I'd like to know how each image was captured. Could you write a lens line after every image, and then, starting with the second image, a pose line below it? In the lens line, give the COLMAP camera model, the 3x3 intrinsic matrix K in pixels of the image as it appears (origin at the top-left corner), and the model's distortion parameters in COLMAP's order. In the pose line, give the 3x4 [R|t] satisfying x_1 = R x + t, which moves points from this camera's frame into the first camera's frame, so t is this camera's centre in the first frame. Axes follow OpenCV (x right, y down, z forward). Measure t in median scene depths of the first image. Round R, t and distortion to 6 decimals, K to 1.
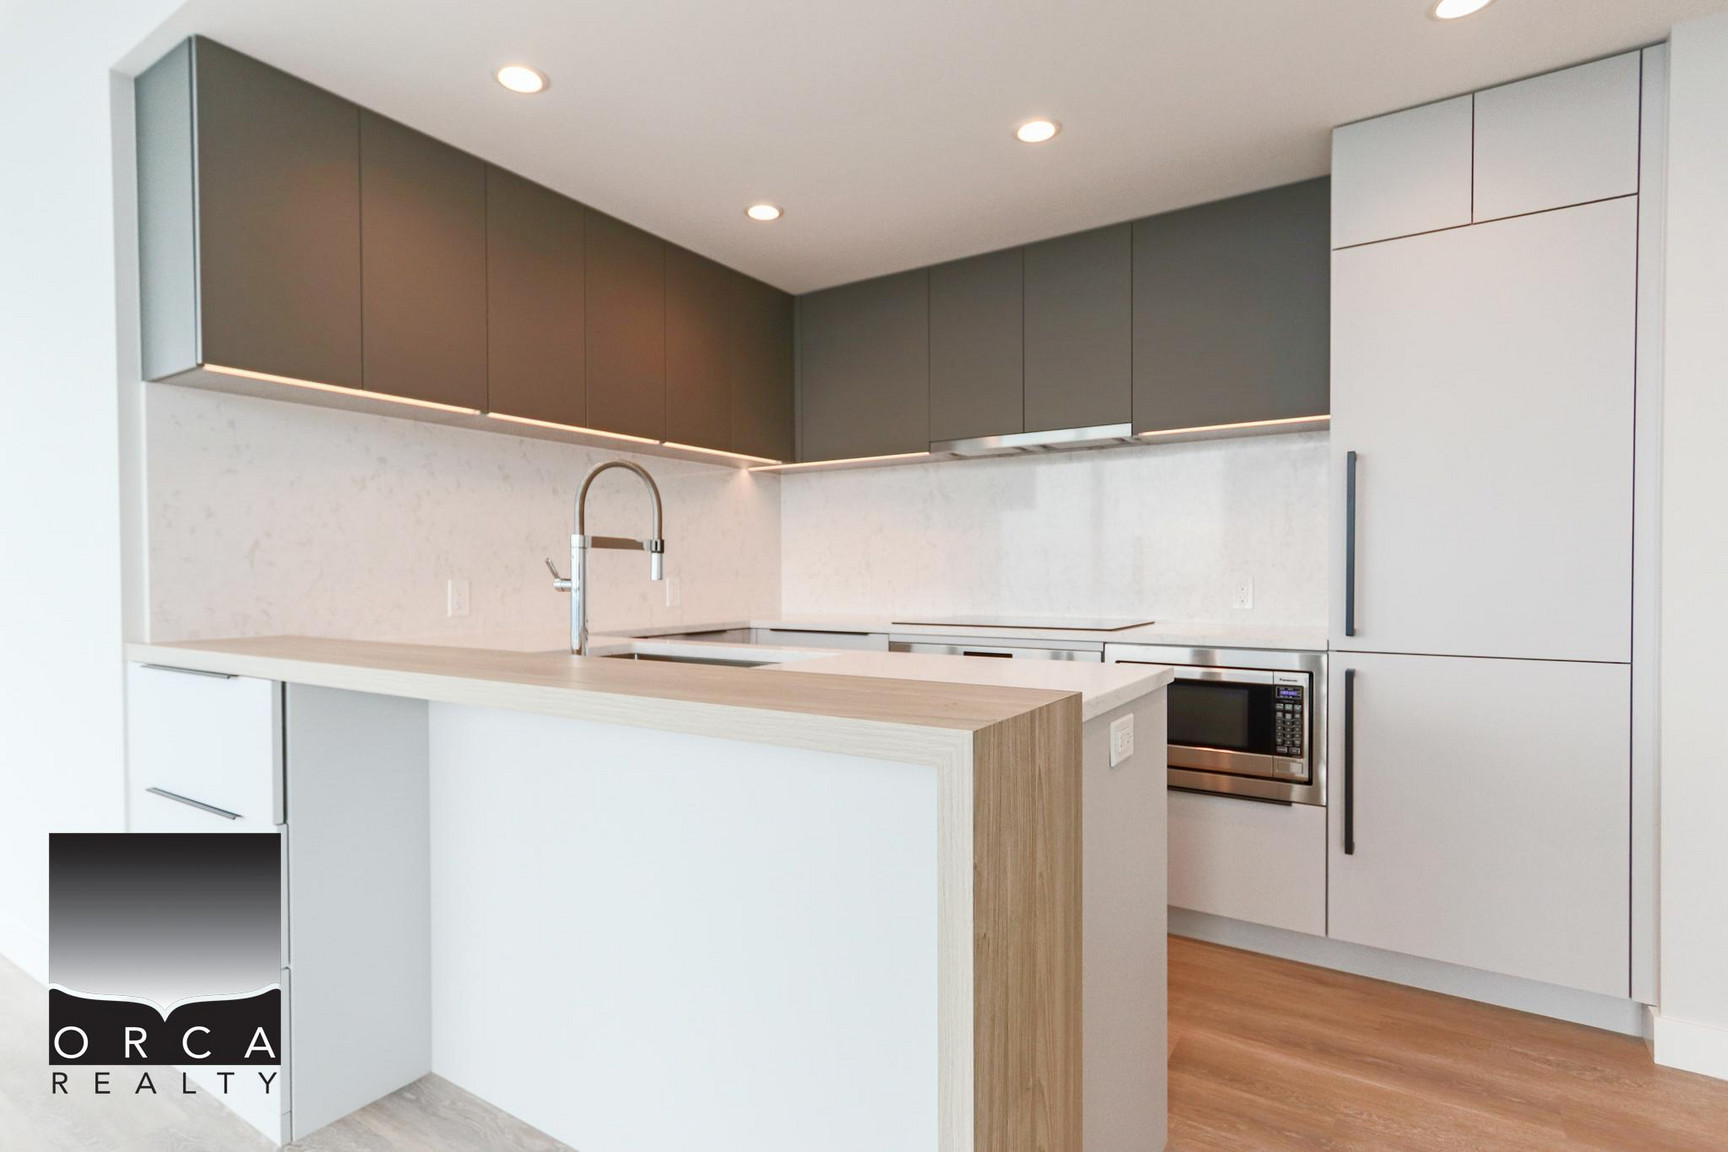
lens RADIAL K [[874.1, 0, 840.1], [0, 874.1, 584.1], [0, 0, 1]] dist [0.004498, 0.003909]
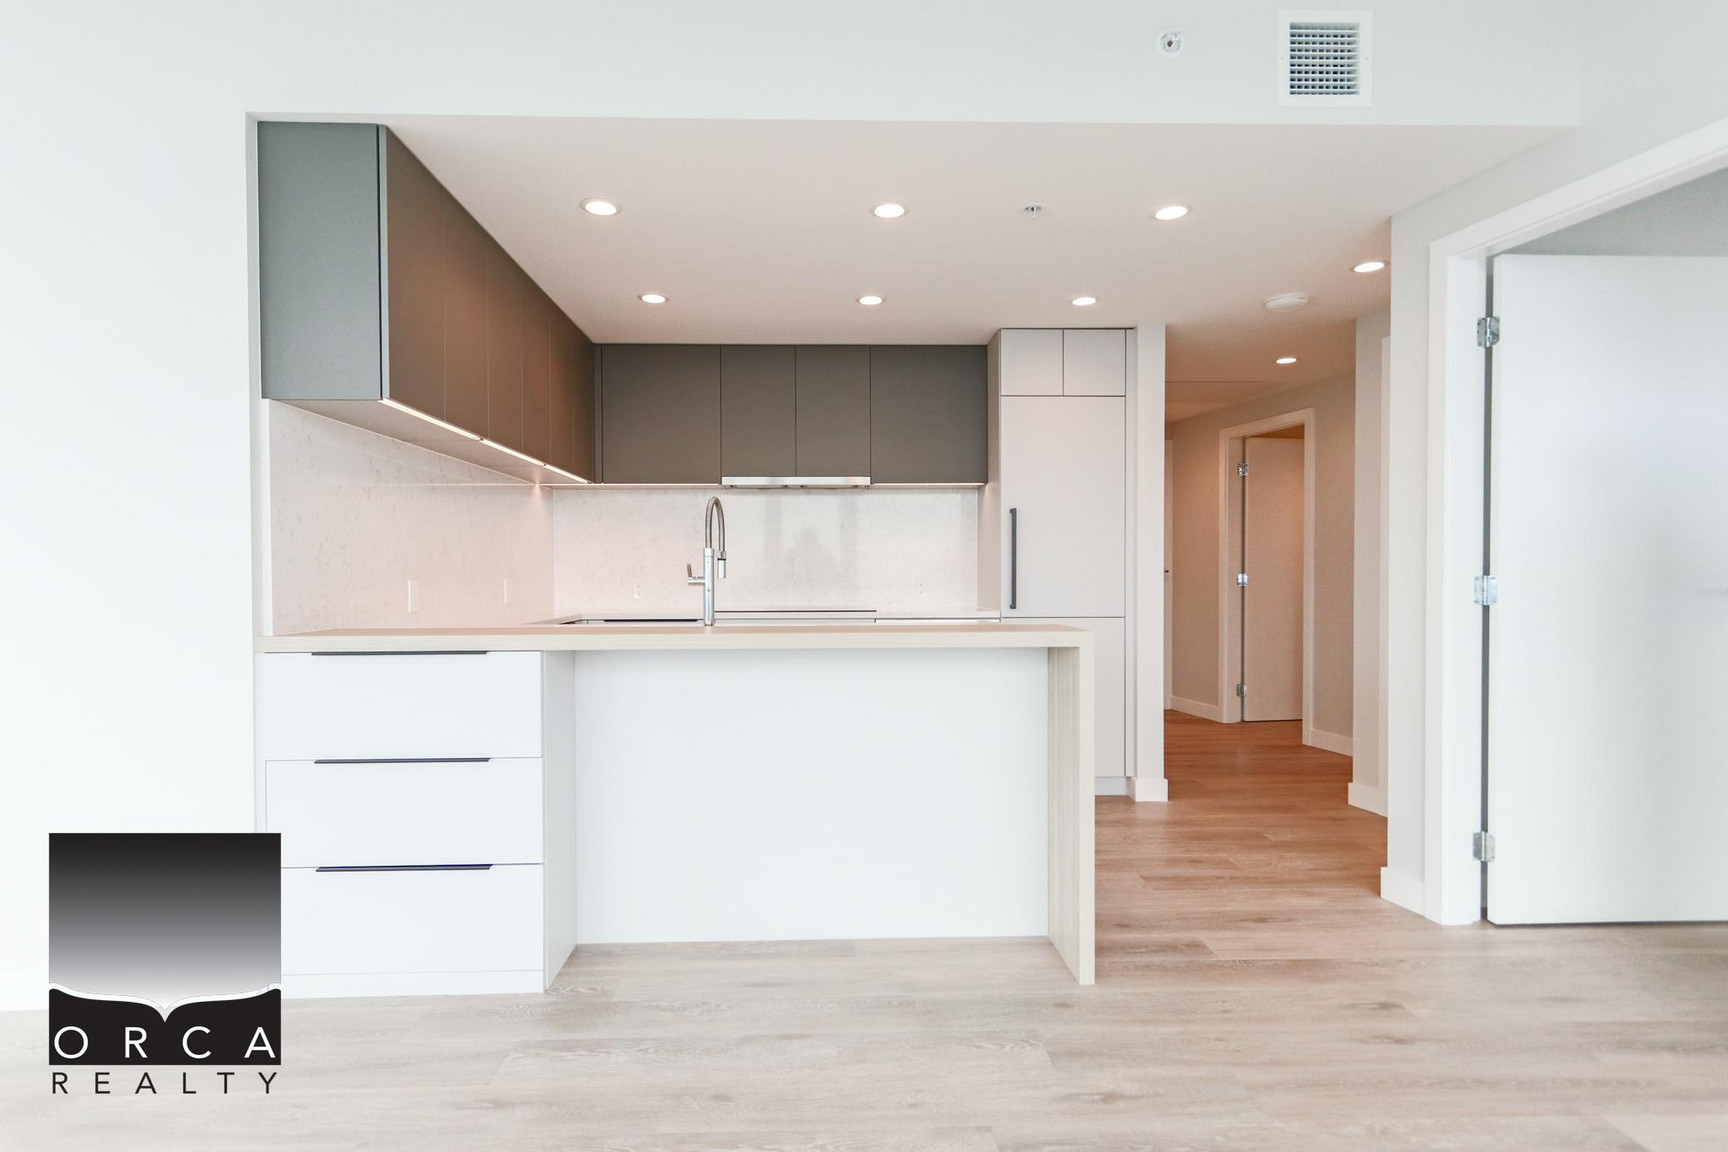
lens RADIAL K [[874.1, 0, 840.1], [0, 874.1, 584.1], [0, 0, 1]] dist [0.004498, 0.003909]
pose [[0.815361, -0.005666, 0.578926, -0.840865], [0.007369, 0.999973, -0.000591, 0.007287], [-0.578907, 0.004748, 0.815380, -0.308281]]
